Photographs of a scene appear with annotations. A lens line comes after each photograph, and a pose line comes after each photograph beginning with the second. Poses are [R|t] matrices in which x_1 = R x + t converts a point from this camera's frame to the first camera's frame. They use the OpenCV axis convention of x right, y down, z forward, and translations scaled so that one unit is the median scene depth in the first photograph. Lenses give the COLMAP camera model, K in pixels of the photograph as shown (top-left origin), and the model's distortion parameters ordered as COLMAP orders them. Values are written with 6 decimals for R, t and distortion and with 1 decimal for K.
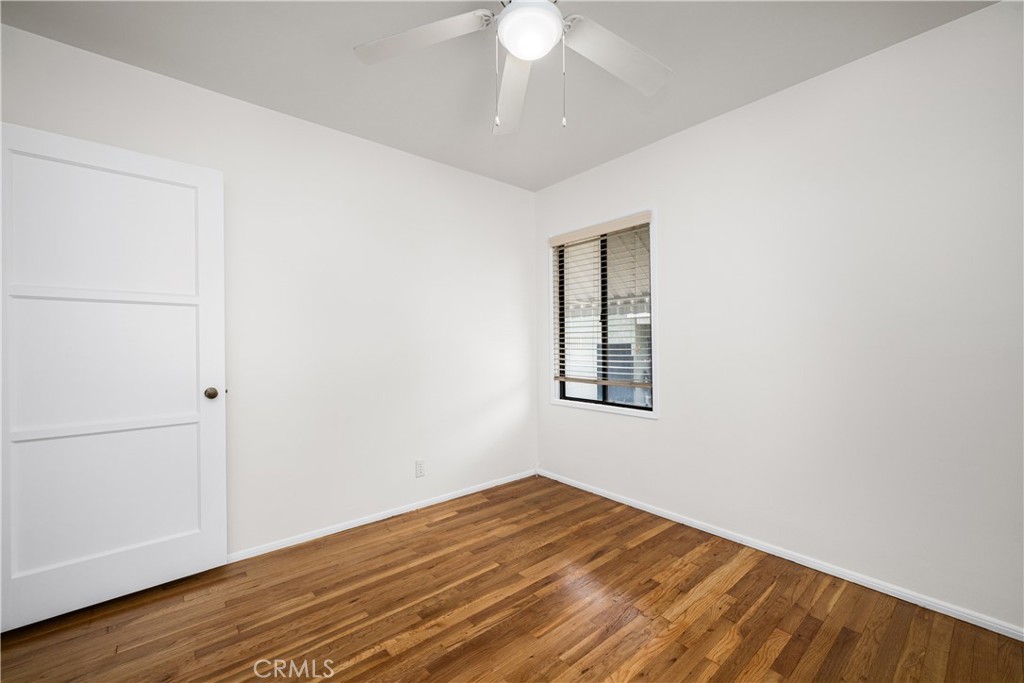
lens RADIAL K [[414.8, 0, 511.9], [0, 414.8, 344.7], [0, 0, 1]] dist [0.002268, -0.001212]
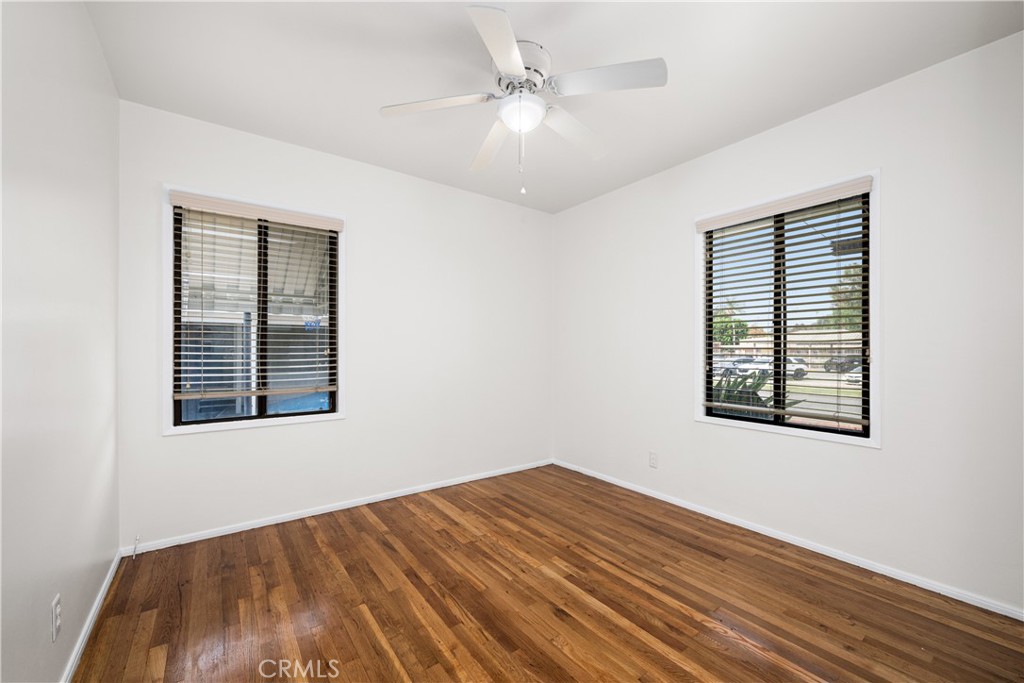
lens RADIAL K [[414.8, 0, 512.5], [0, 414.8, 344.2], [0, 0, 1]] dist [0.002268, -0.001212]
pose [[0.060196, 0.016675, 0.998047, -0.821999], [-0.000210, 0.999861, -0.016693, 0.009731], [-0.998187, 0.000795, 0.060191, 0.604839]]
